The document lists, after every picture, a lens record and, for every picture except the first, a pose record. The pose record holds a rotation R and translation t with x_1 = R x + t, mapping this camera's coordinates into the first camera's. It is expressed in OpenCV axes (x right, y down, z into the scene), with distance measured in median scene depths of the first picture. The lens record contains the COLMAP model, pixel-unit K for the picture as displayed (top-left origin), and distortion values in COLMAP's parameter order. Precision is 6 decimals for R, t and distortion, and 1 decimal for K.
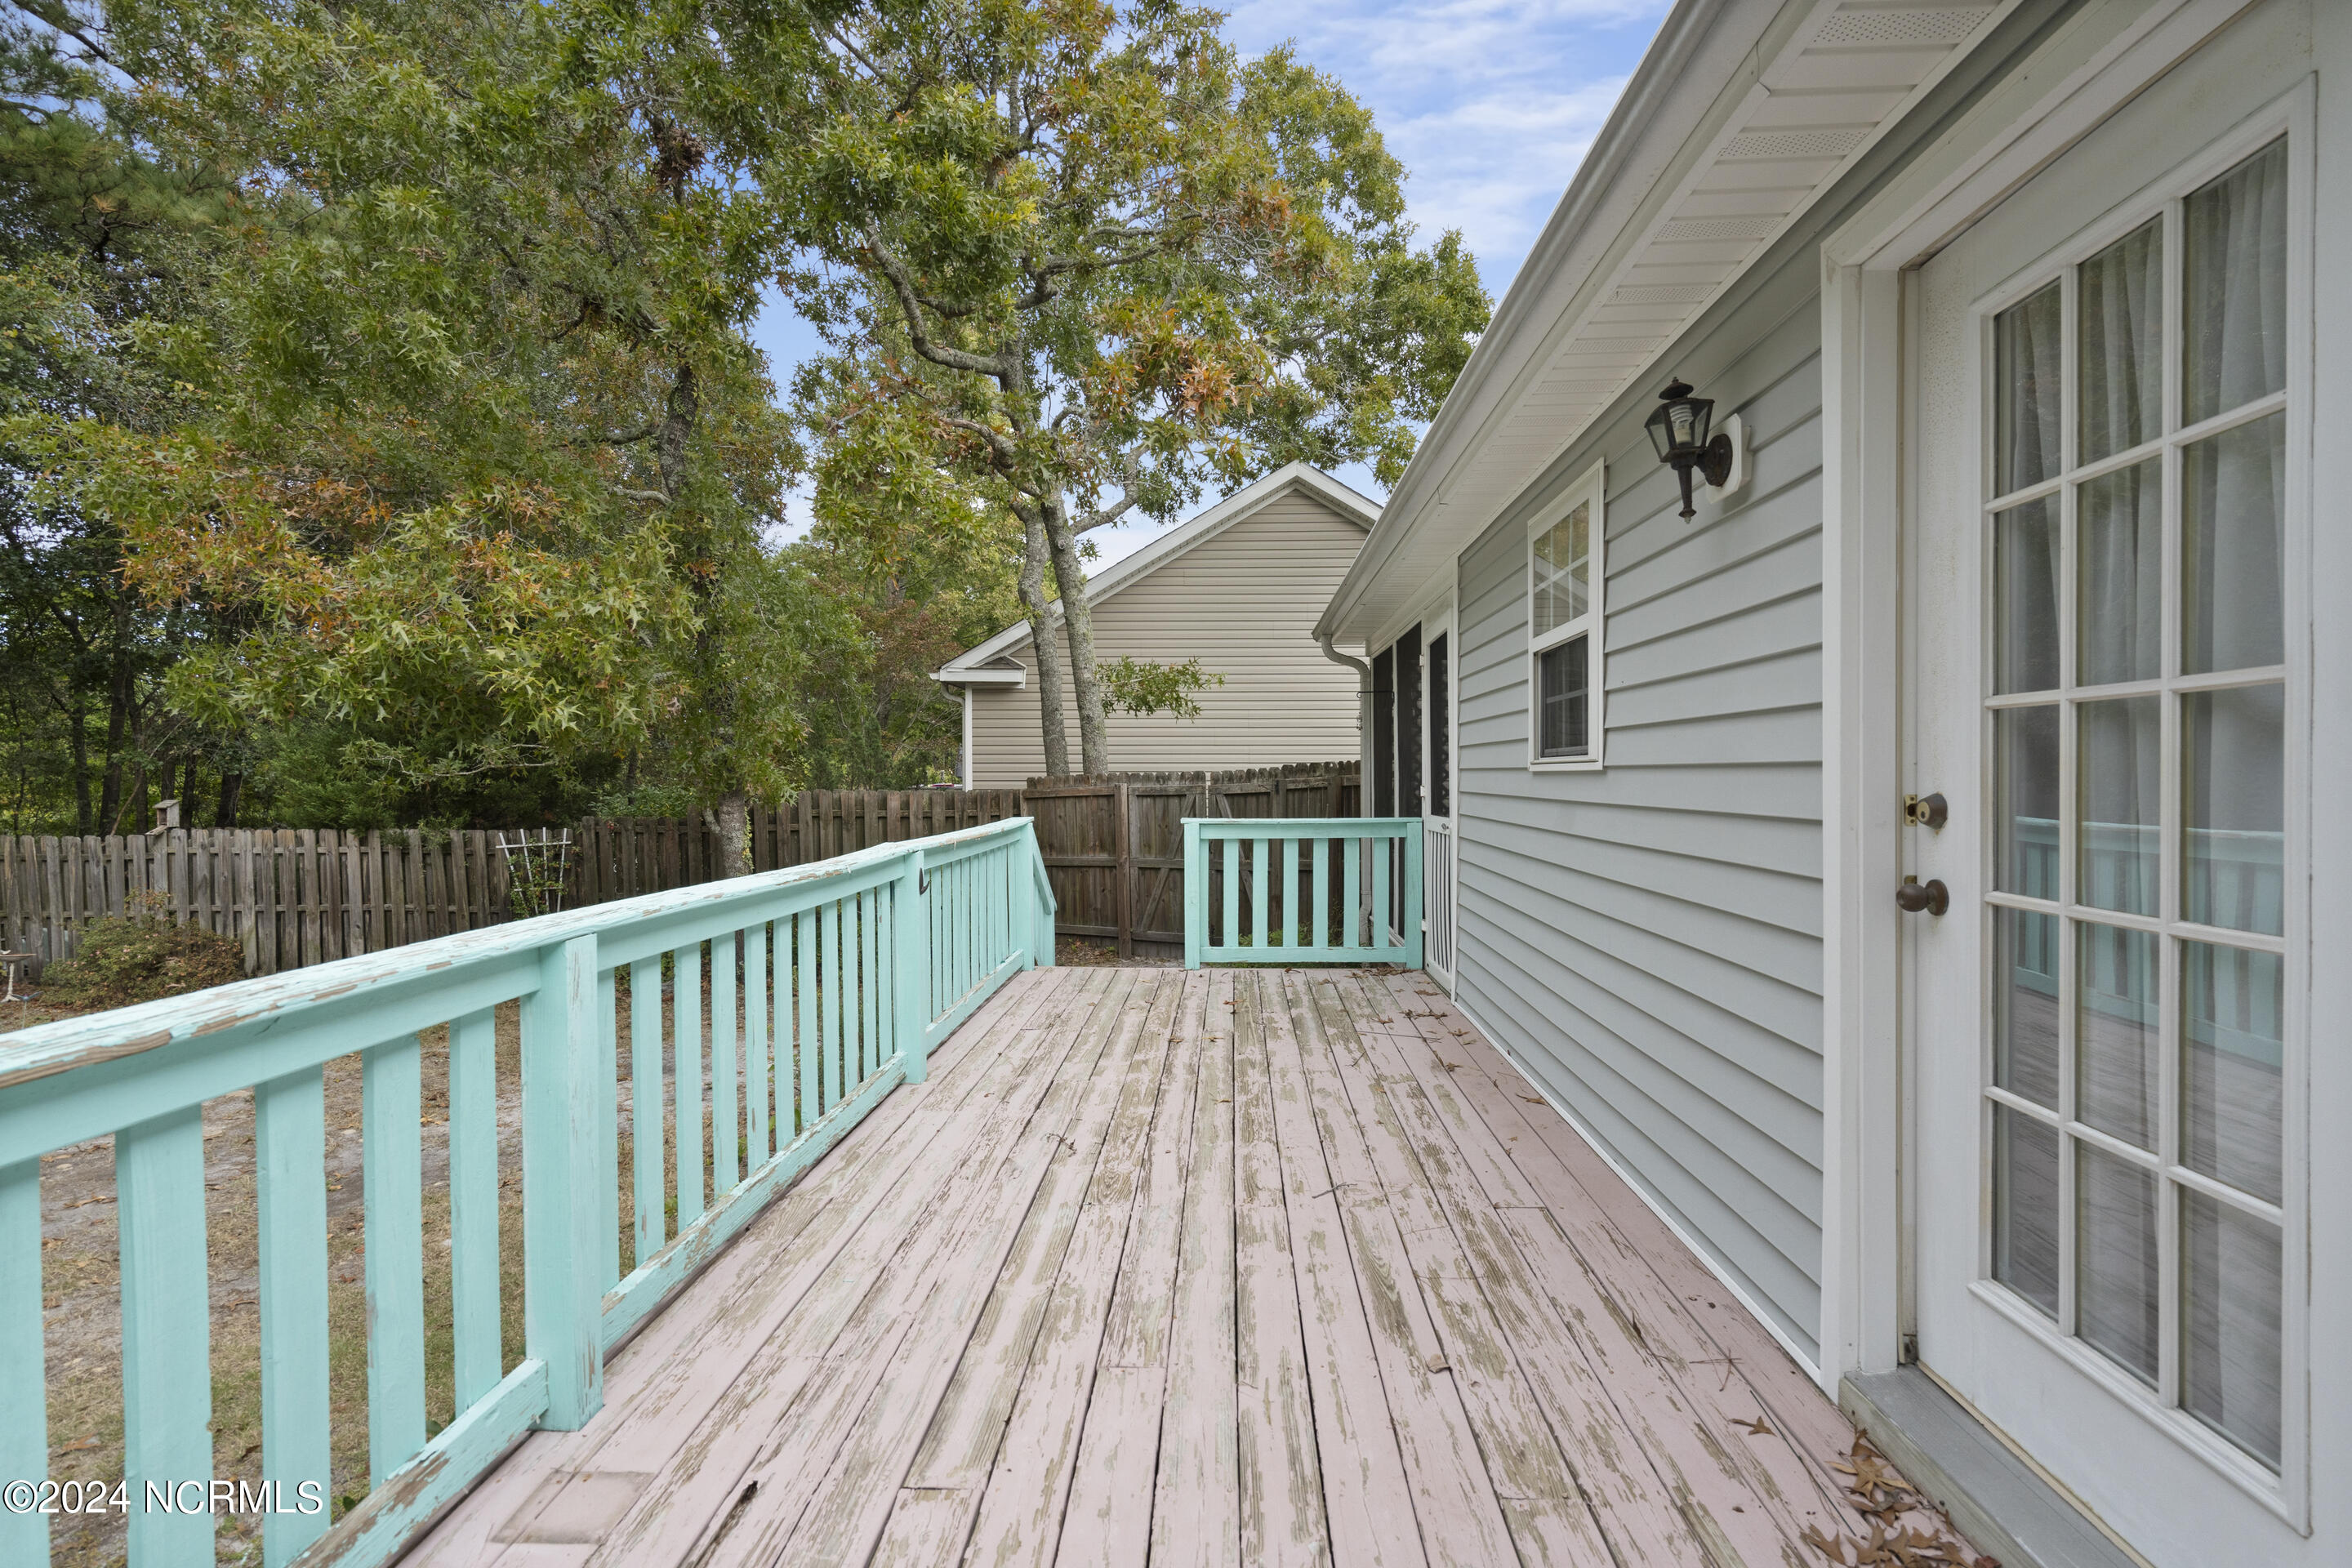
lens RADIAL K [[1095.1, 0, 1190.2], [0, 1095.1, 783.9], [0, 0, 1]] dist [0.020245, -0.012211]
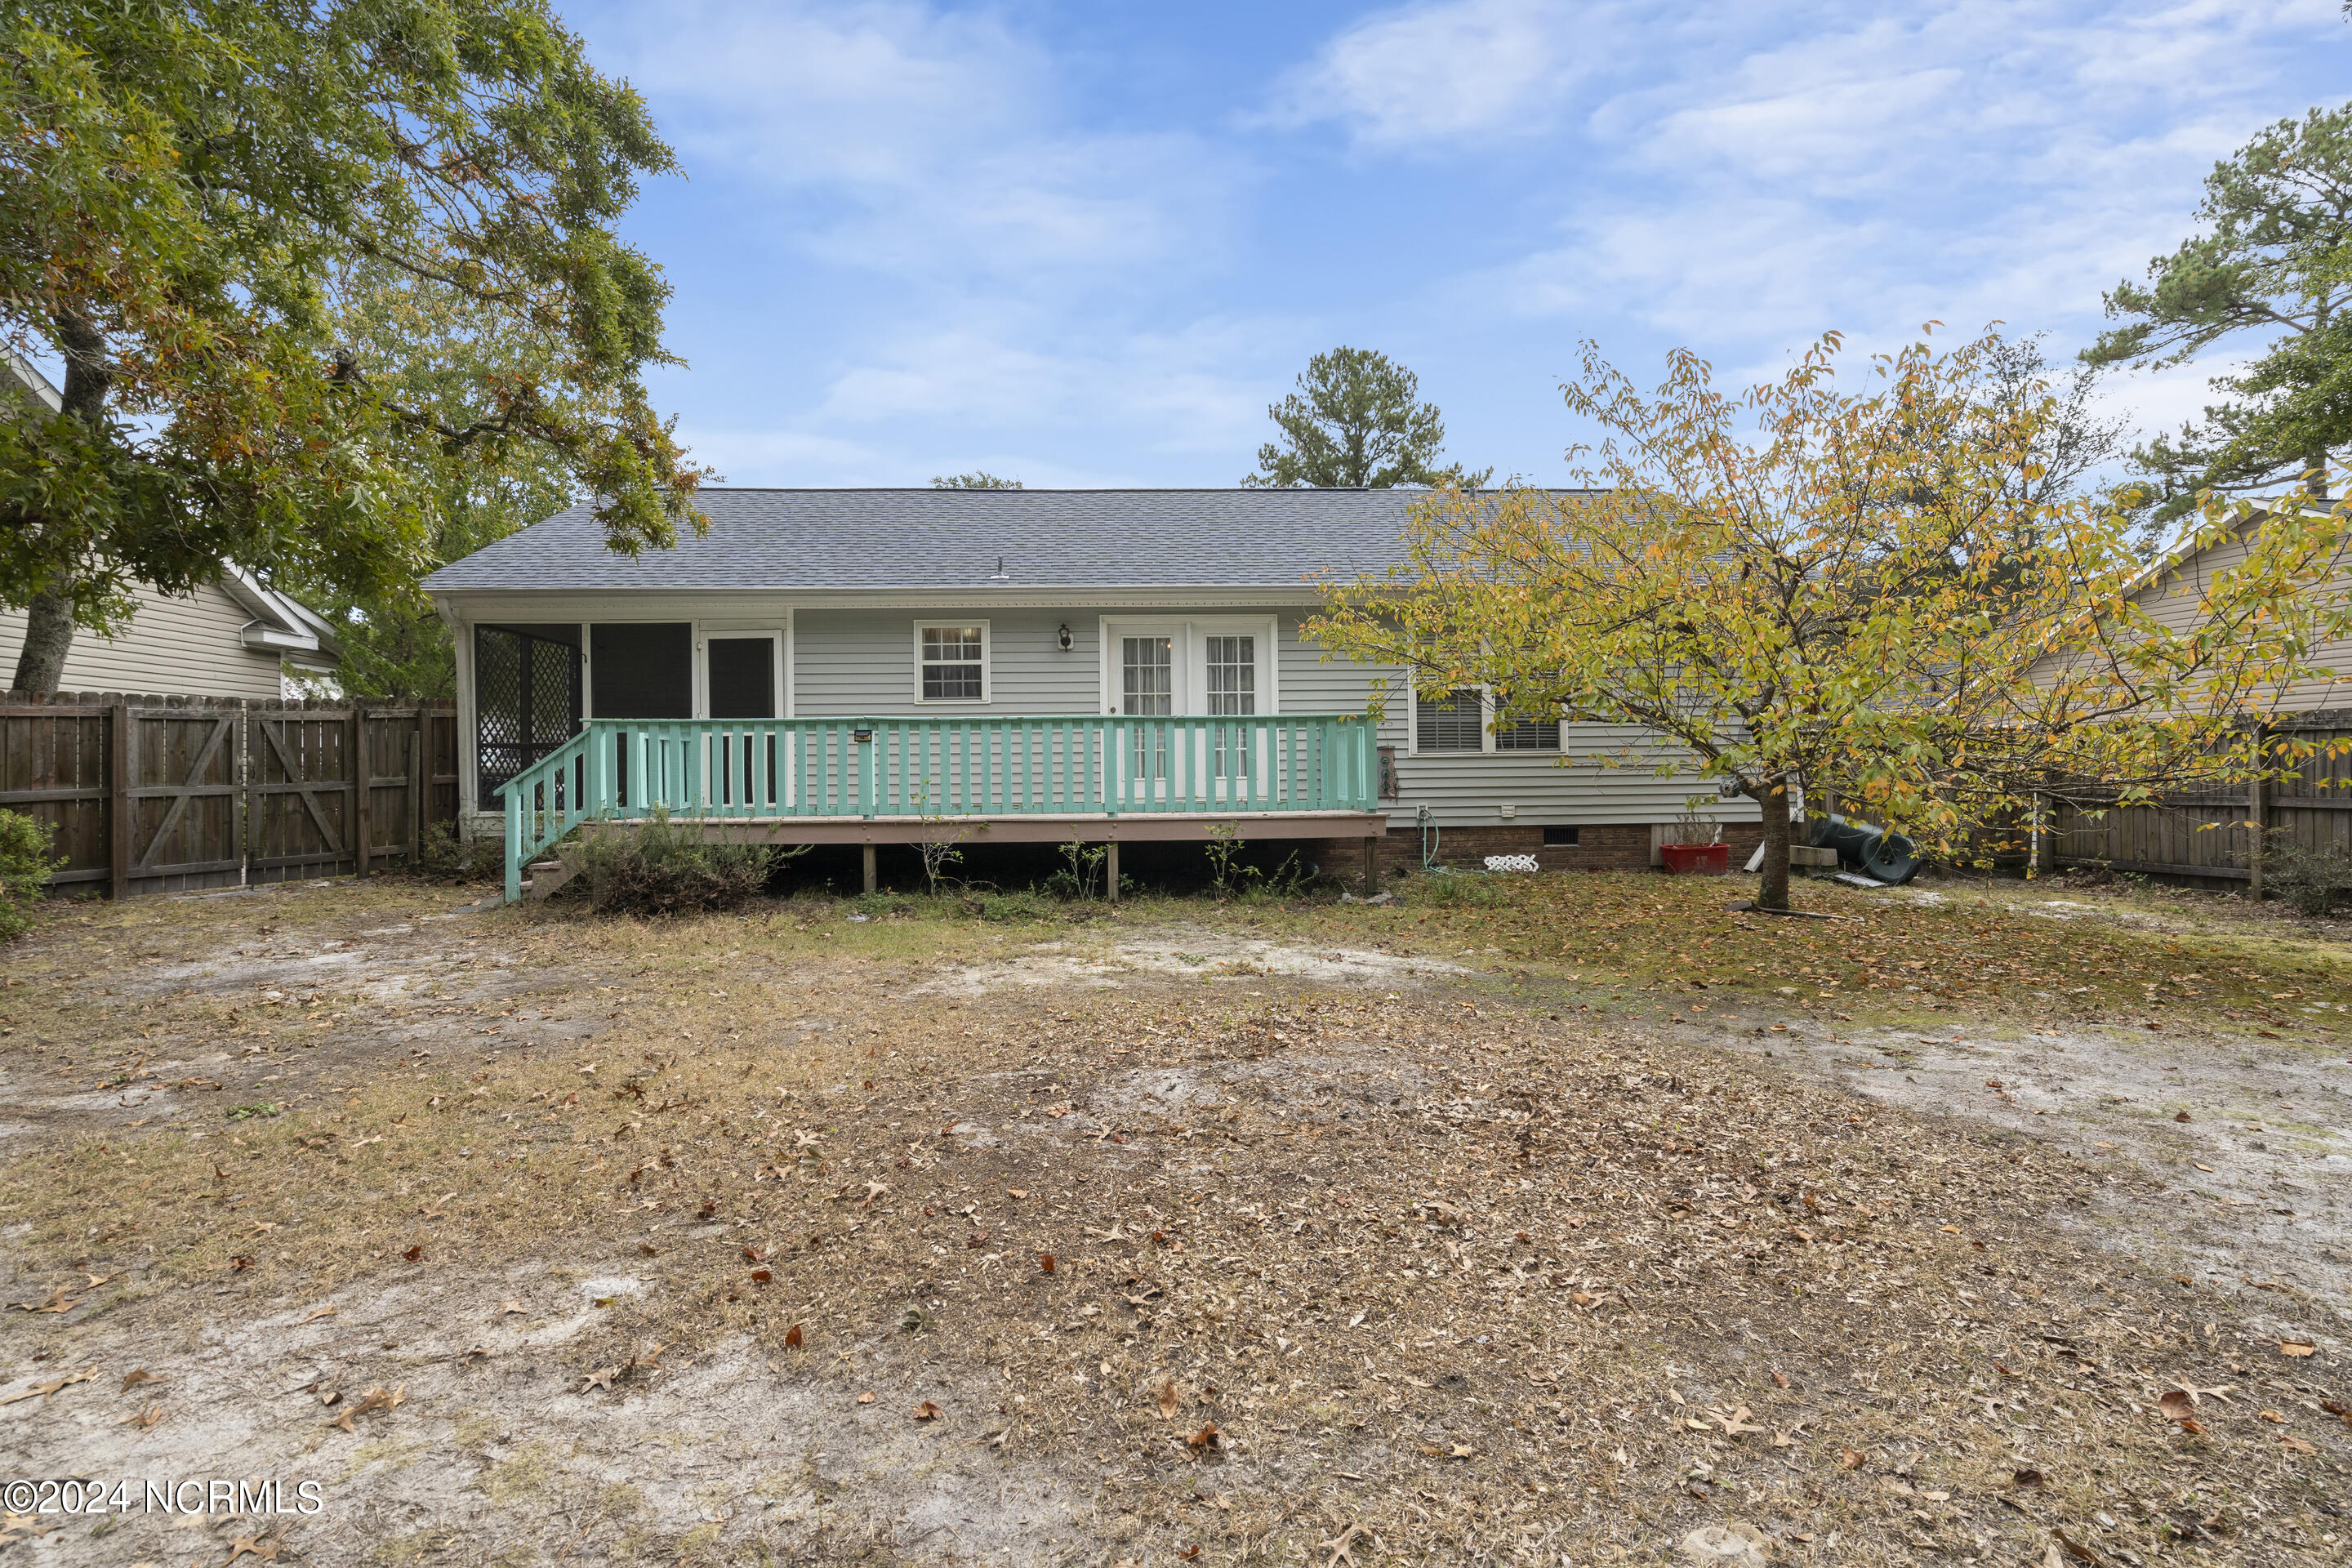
lens RADIAL K [[1085.8, 0, 1179.9], [0, 1085.8, 775.8], [0, 0, 1]] dist [-0.002696, -0.000420]
pose [[-0.117768, -0.001232, 0.993040, -5.455897], [0.020278, 0.999788, 0.003645, 0.378377], [-0.992834, 0.020566, -0.117718, 1.304148]]
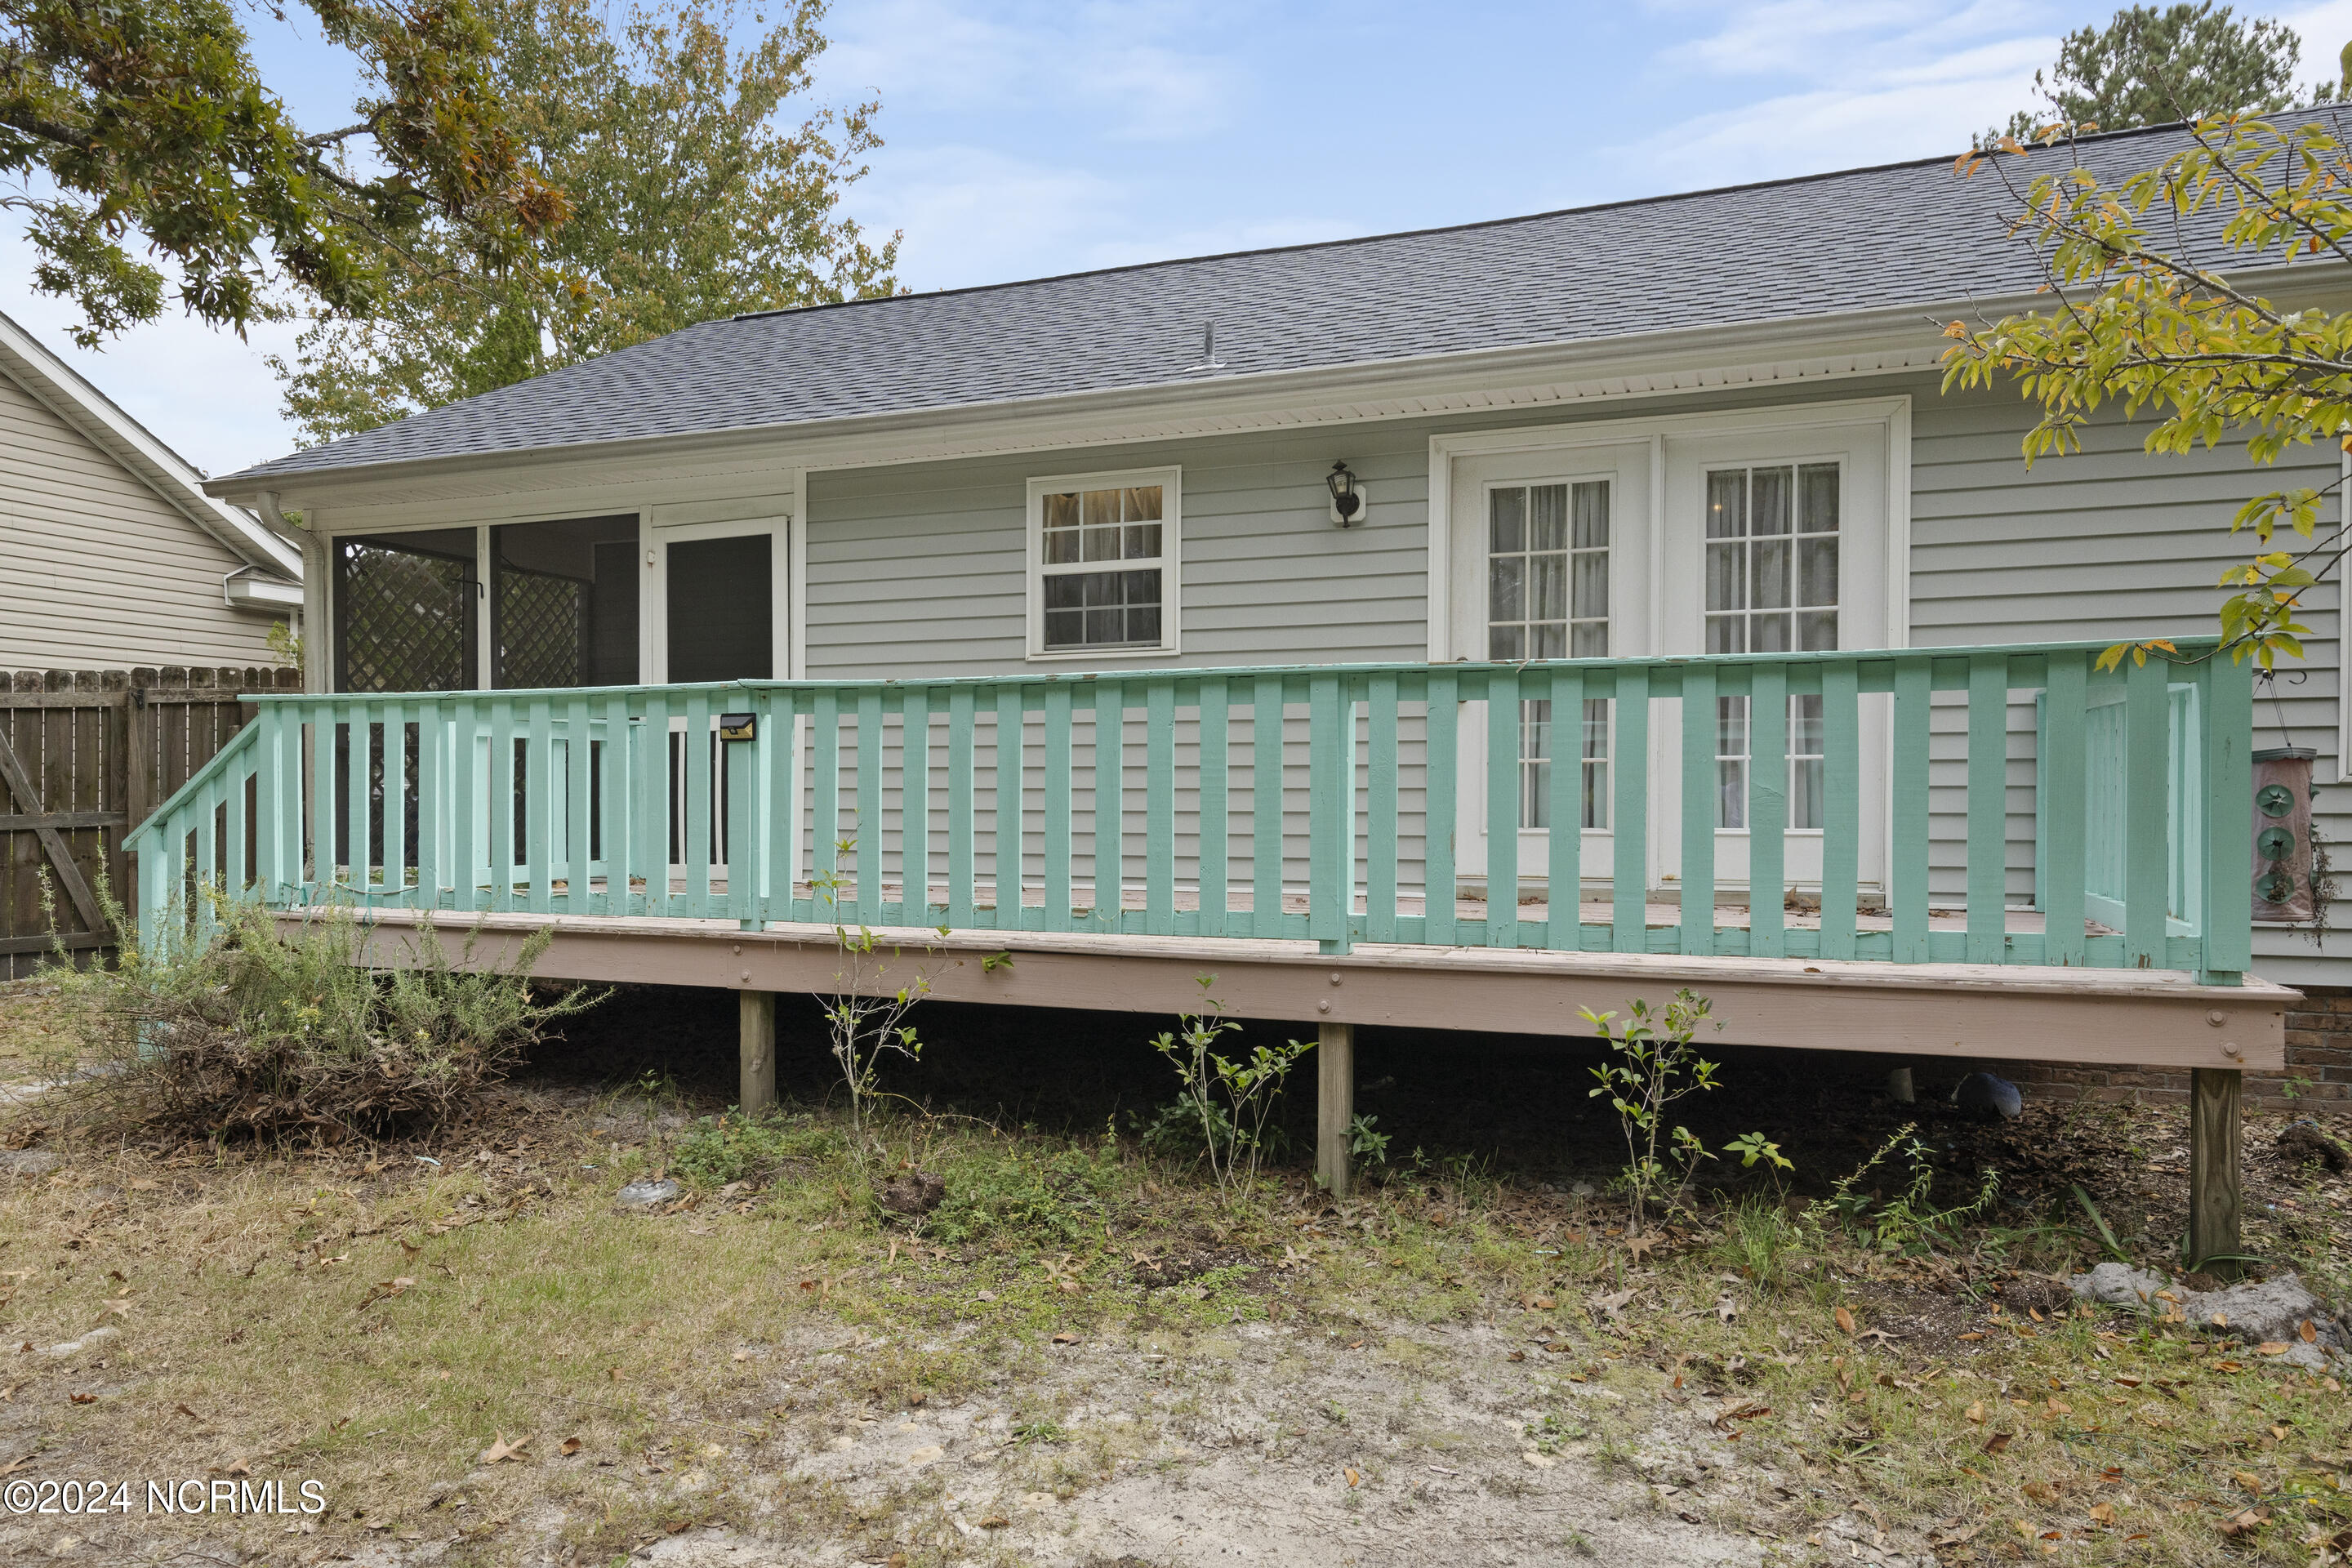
lens RADIAL K [[1461.9, 0, 1170.0], [0, 1461.9, 821.9], [0, 0, 1]] dist [0.007773, -0.001791]
pose [[0.298530, -0.022616, 0.954132, -2.848730], [0.010201, 0.999738, 0.020506, 0.317343], [-0.954346, 0.003611, 0.298683, 0.588854]]
